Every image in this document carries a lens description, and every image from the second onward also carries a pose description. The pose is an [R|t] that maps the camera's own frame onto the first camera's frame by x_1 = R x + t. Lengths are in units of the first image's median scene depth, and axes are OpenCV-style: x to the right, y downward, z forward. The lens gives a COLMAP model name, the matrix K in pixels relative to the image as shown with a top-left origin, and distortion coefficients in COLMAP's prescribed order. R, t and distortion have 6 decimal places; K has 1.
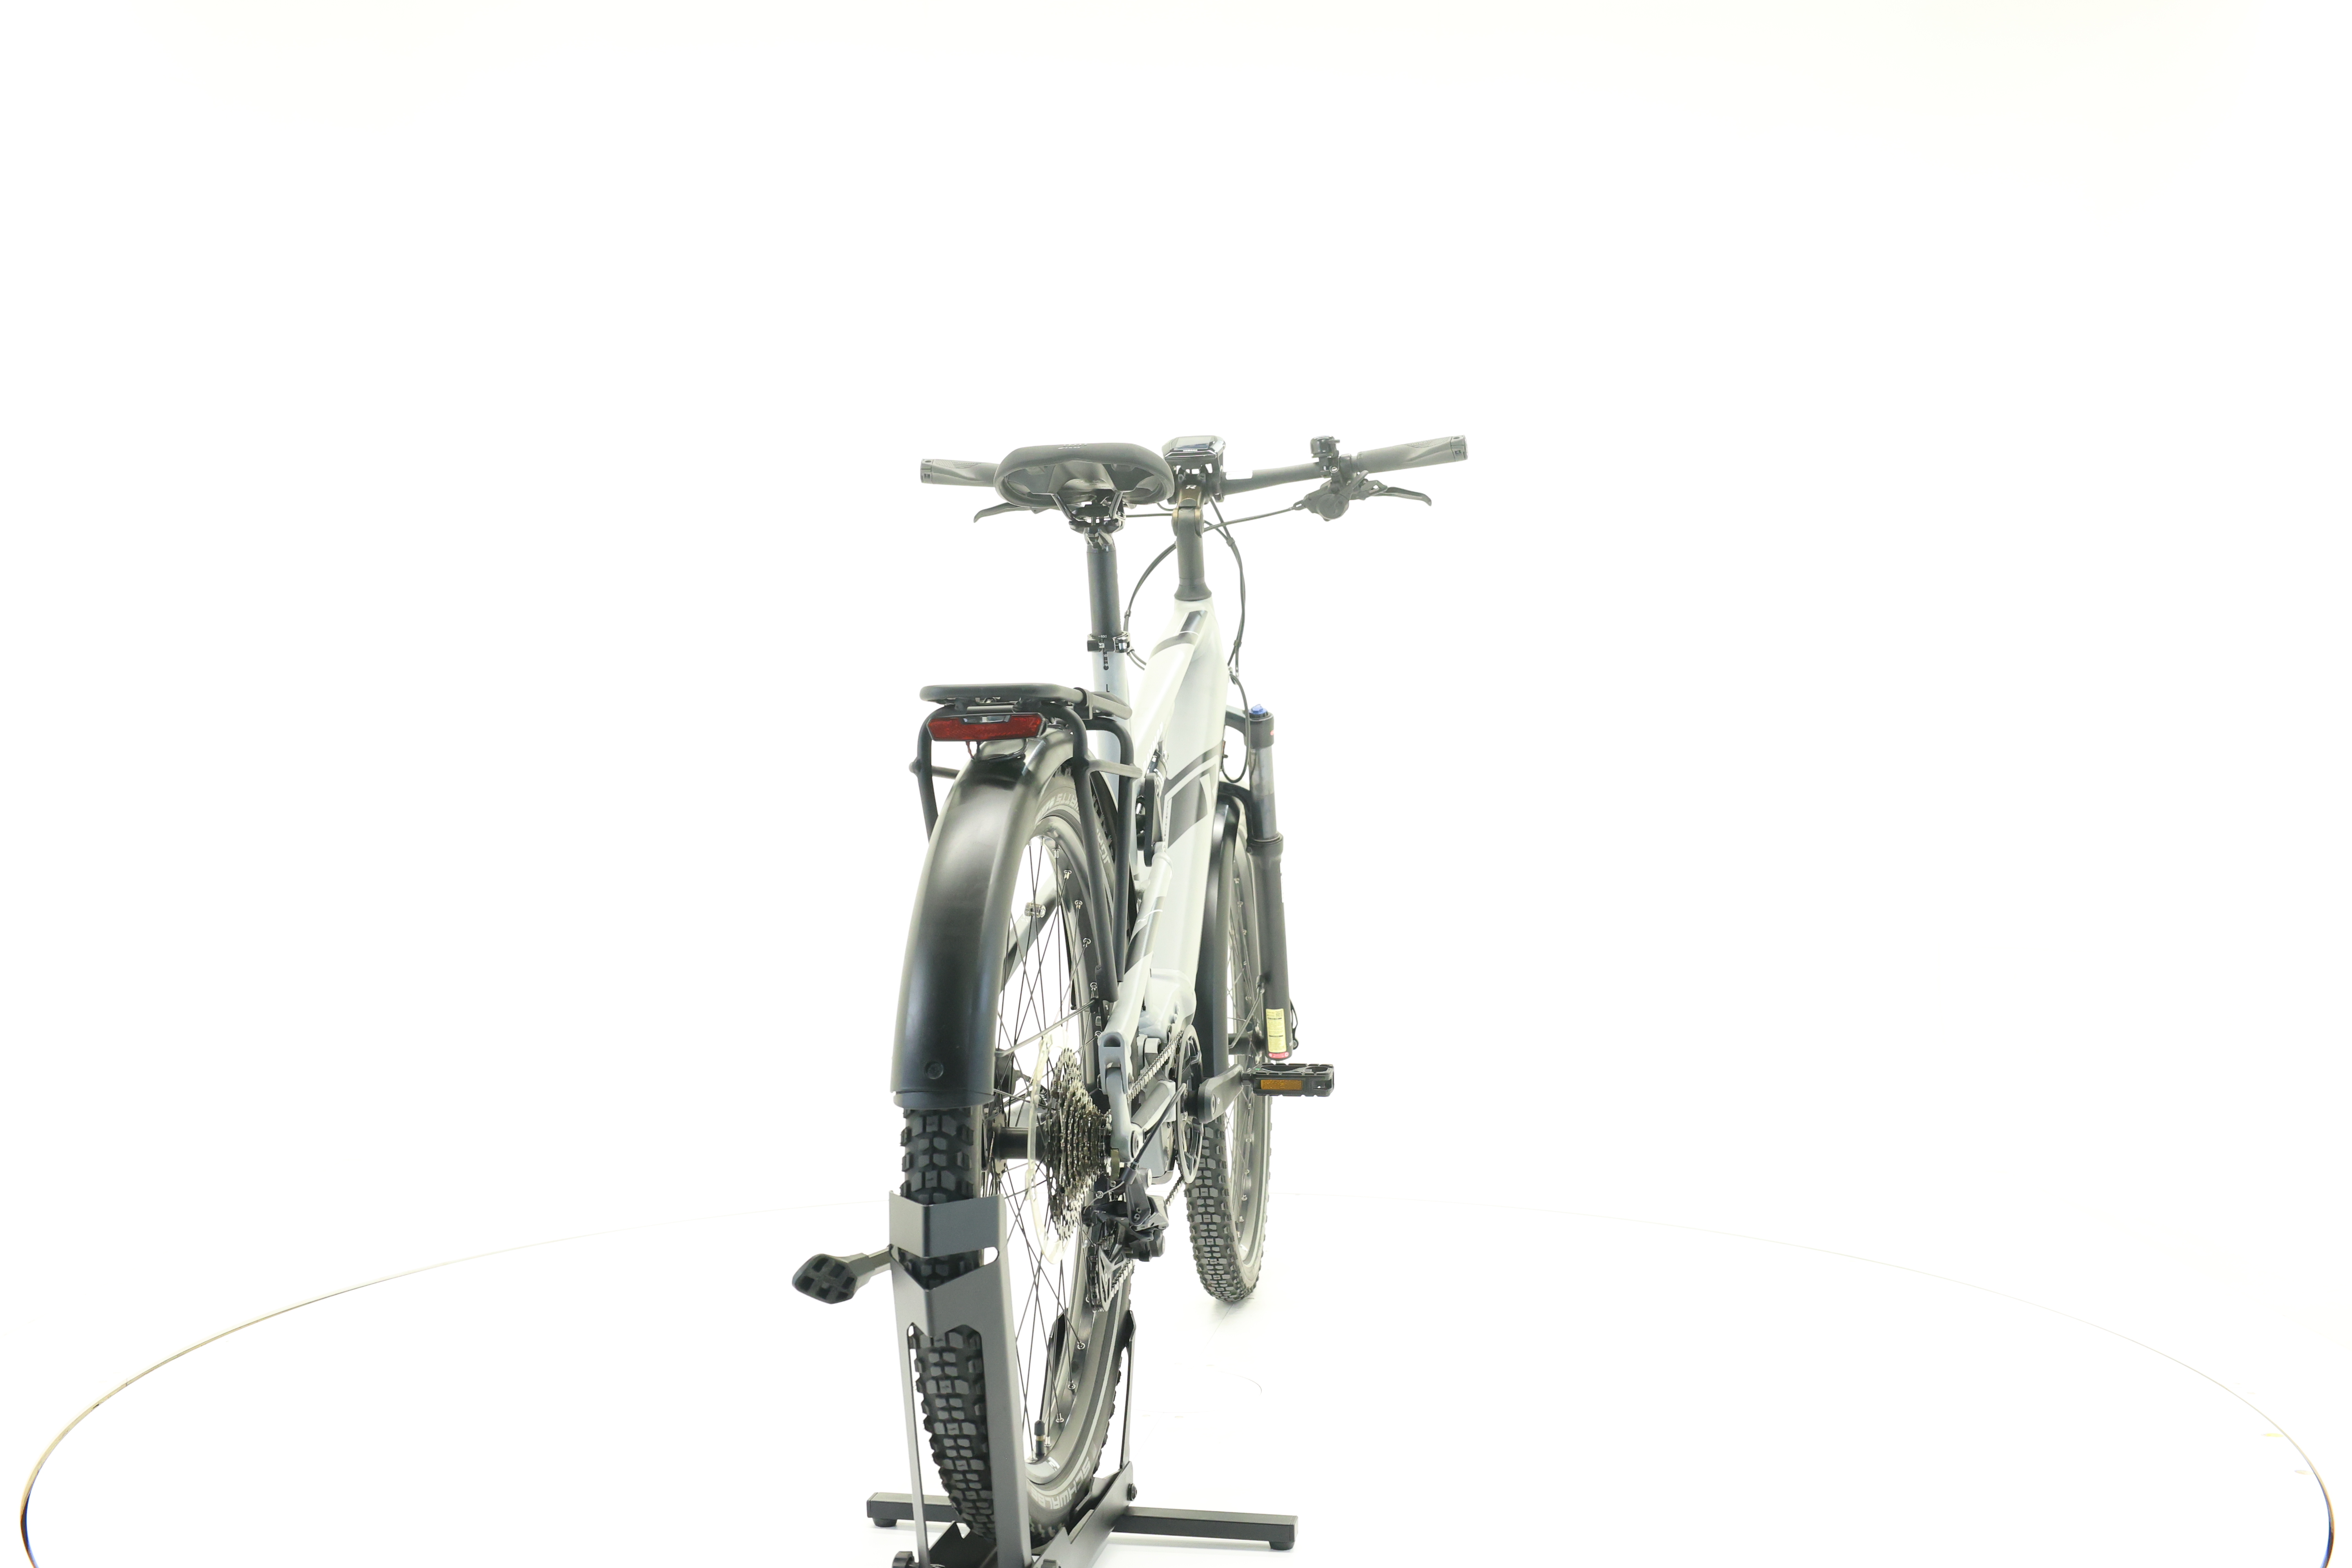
lens RADIAL K [[2483.3, 0, 1173.8], [0, 2483.3, 731.8], [0, 0, 1]] dist [-0.006175, -0.005623]
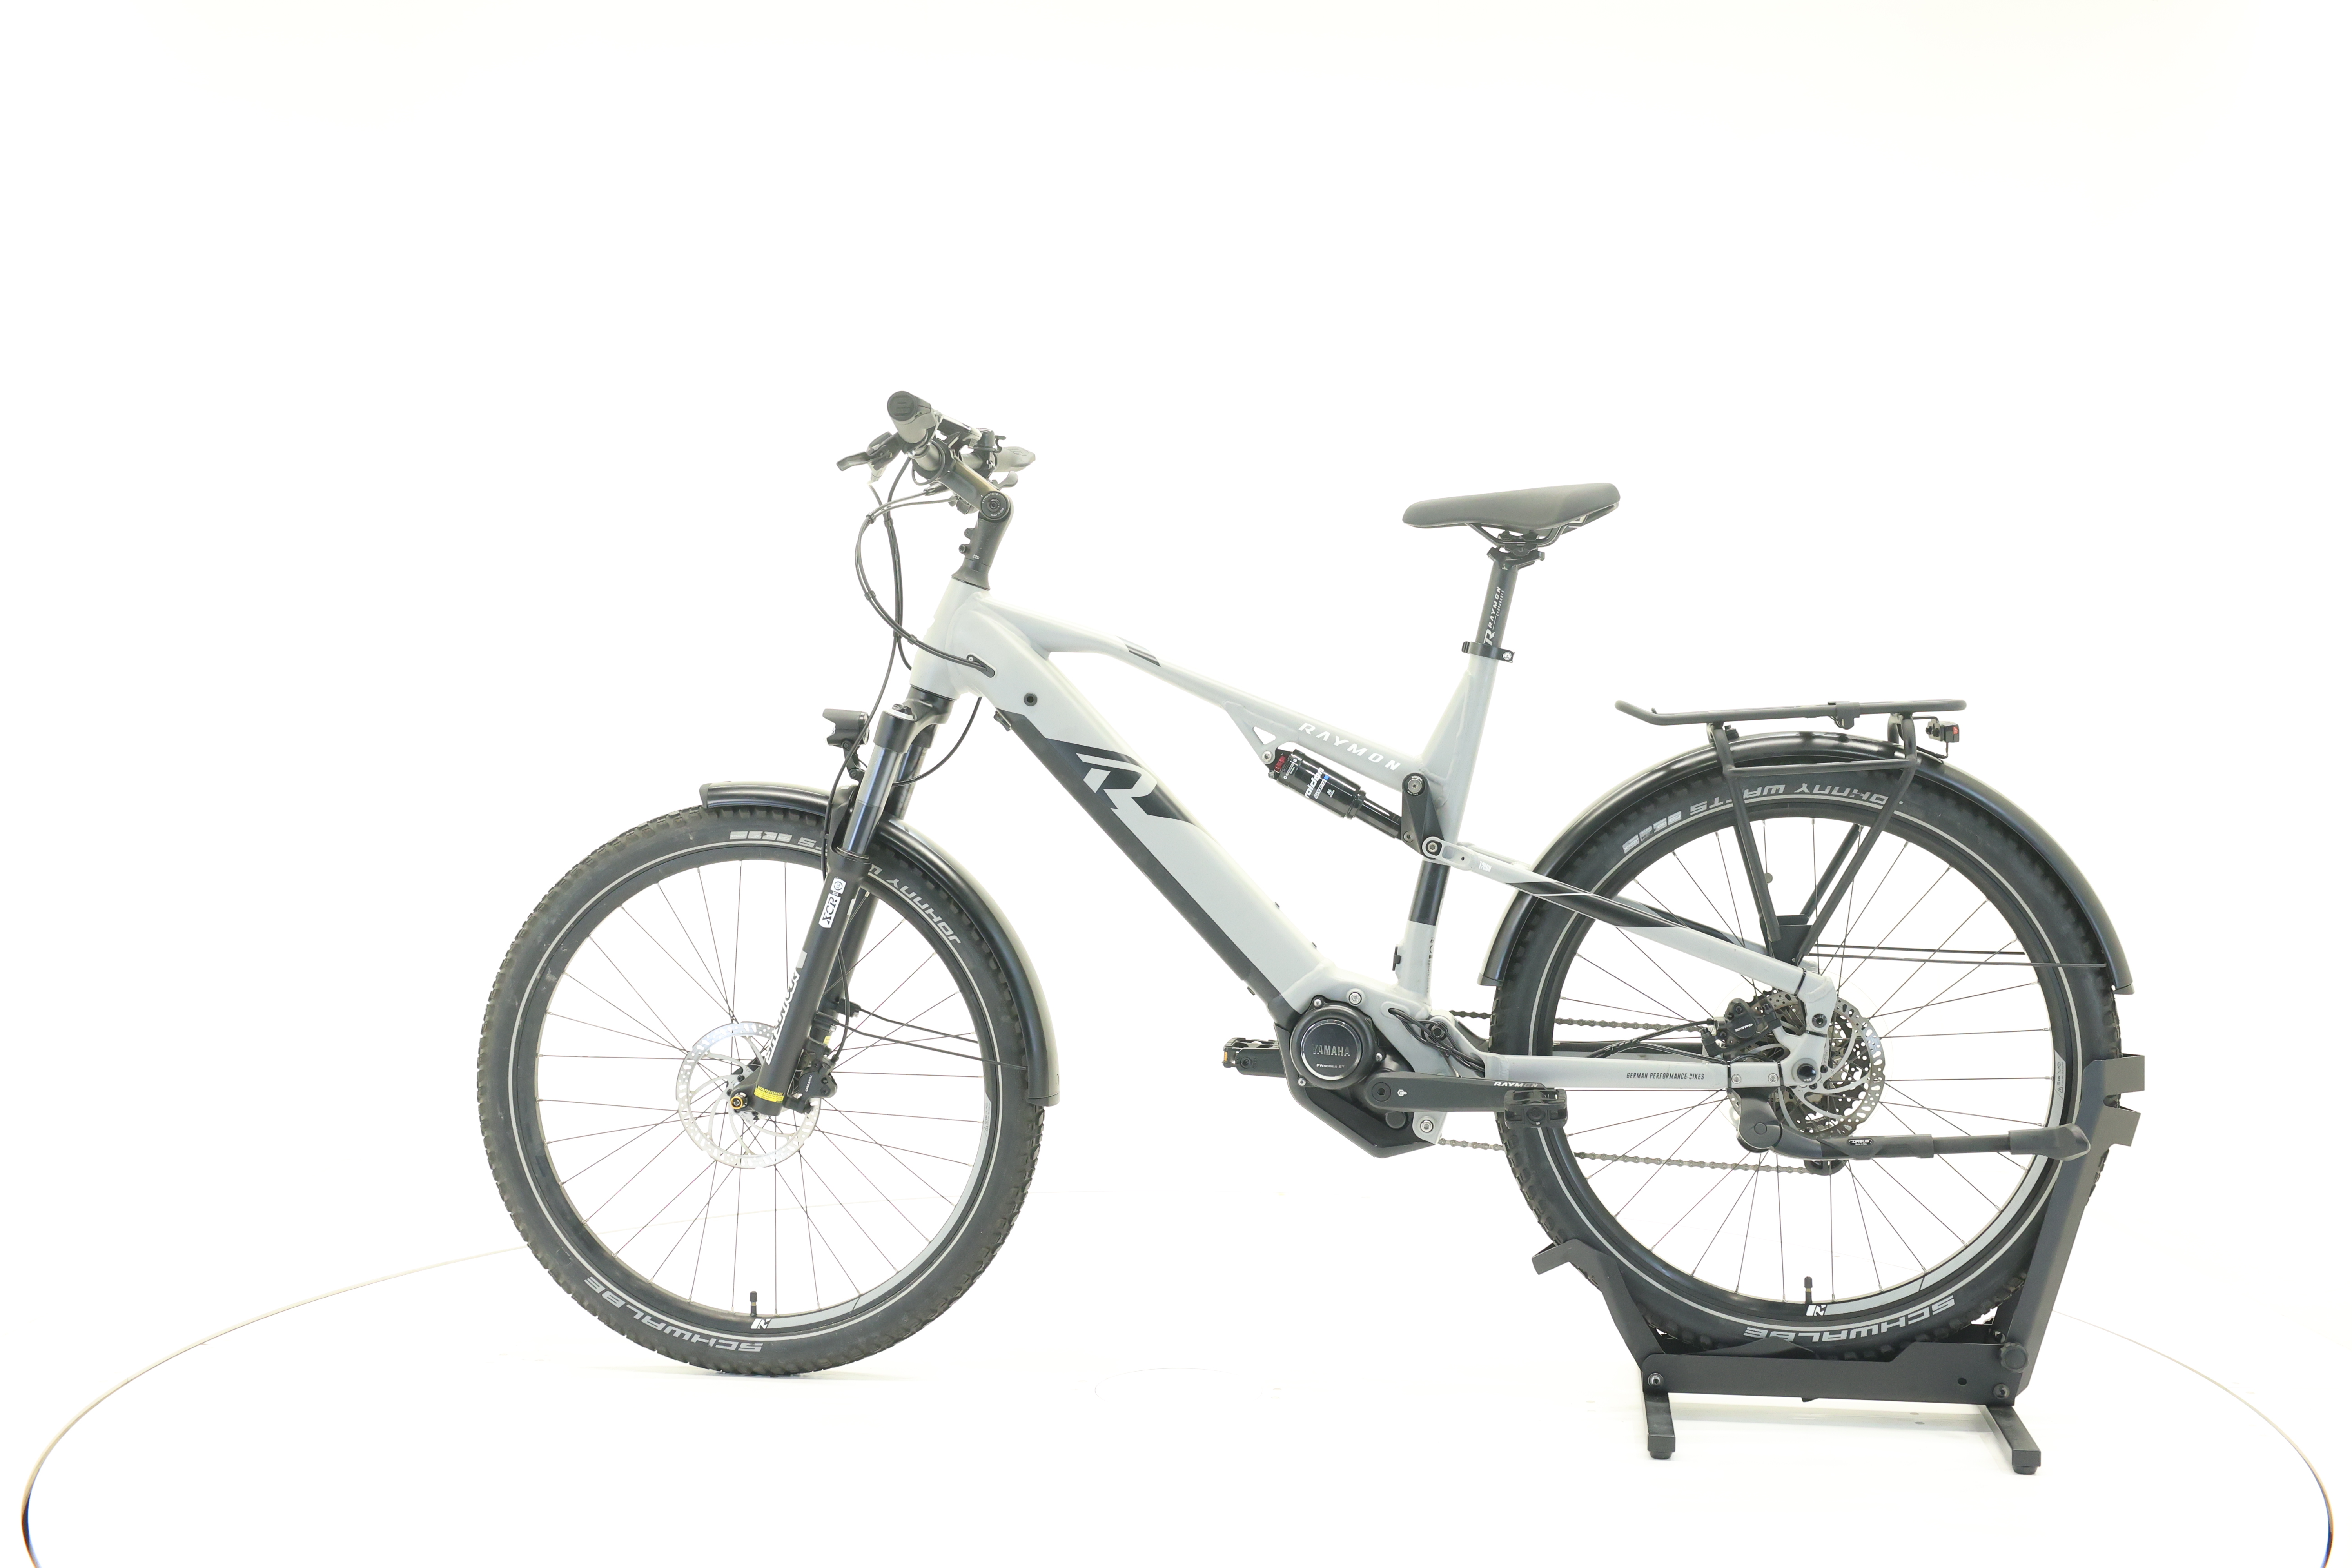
lens RADIAL K [[2483.3, 0, 1173.8], [0, 2483.3, 731.8], [0, 0, 1]] dist [-0.006175, -0.005623]
pose [[-0.024148, 0.001632, 0.999707, -0.935325], [-0.005873, 0.999981, -0.001775, 0.001726], [-0.999691, -0.005914, -0.024138, 0.962950]]
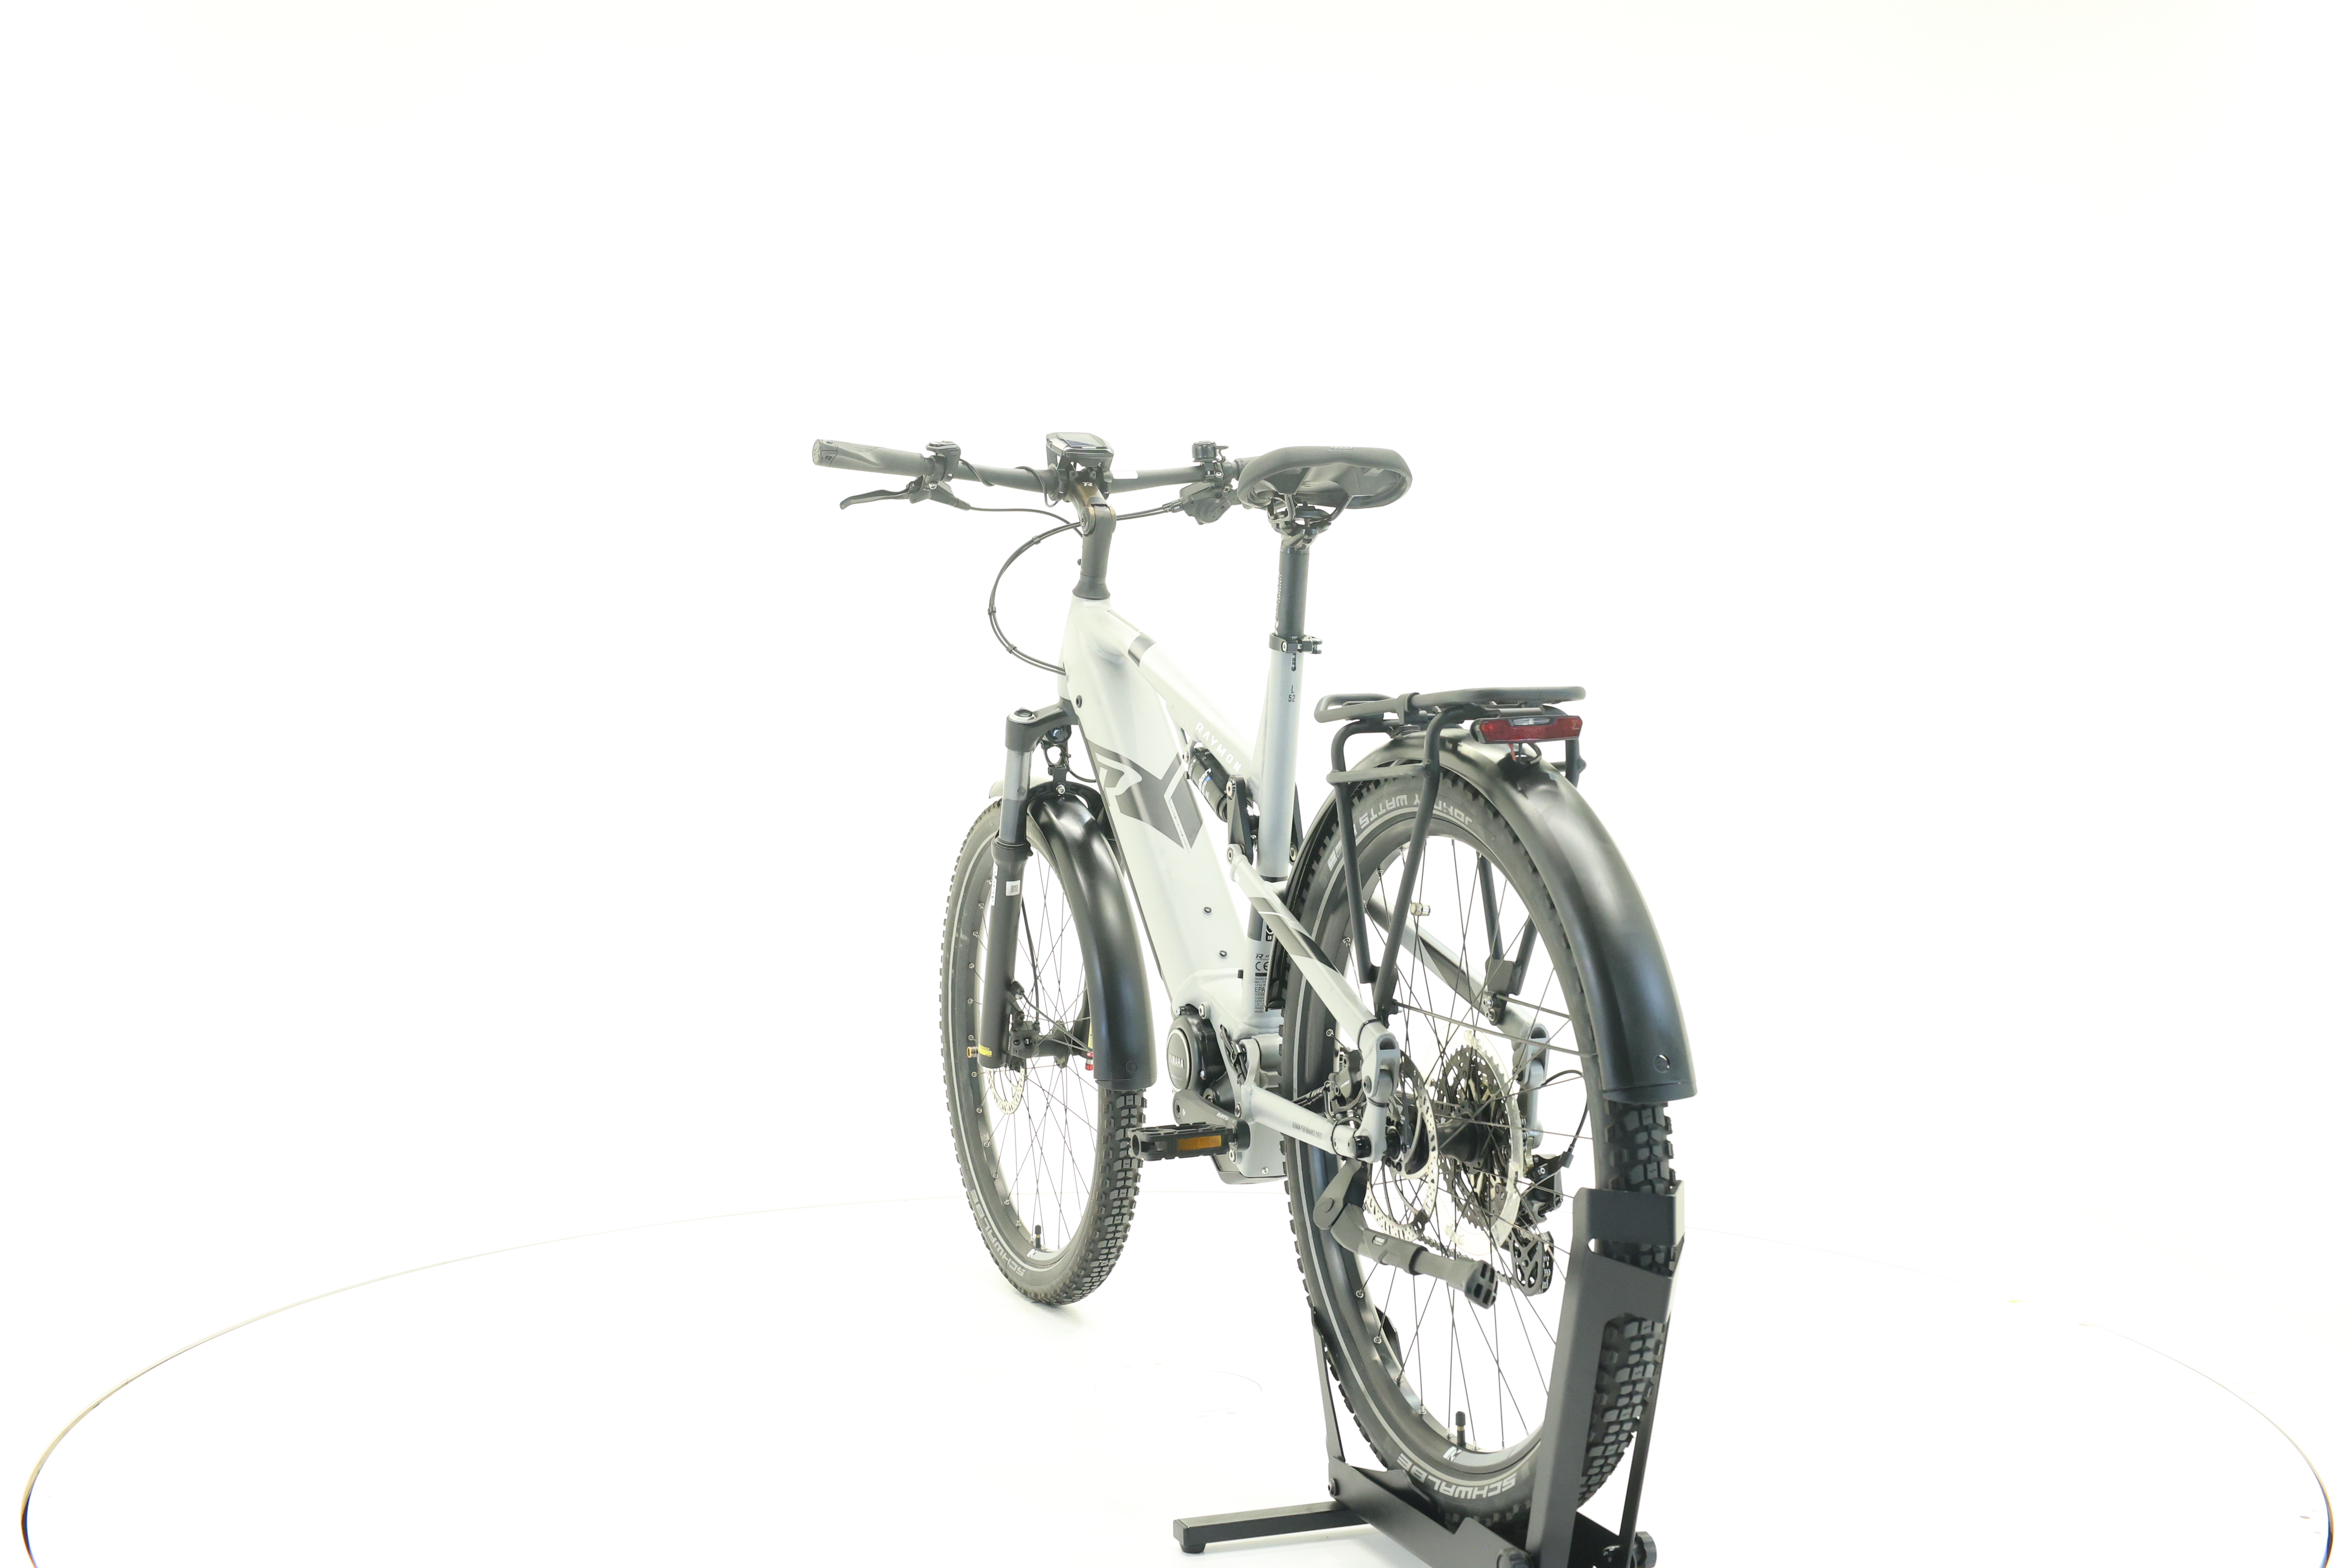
lens RADIAL K [[2483.3, 0, 1173.8], [0, 2483.3, 731.8], [0, 0, 1]] dist [-0.006175, -0.005623]
pose [[0.860936, -0.000535, 0.508714, -0.476972], [-0.000741, 0.999997, 0.002304, -0.002133], [-0.508713, -0.002361, 0.860933, 0.131302]]
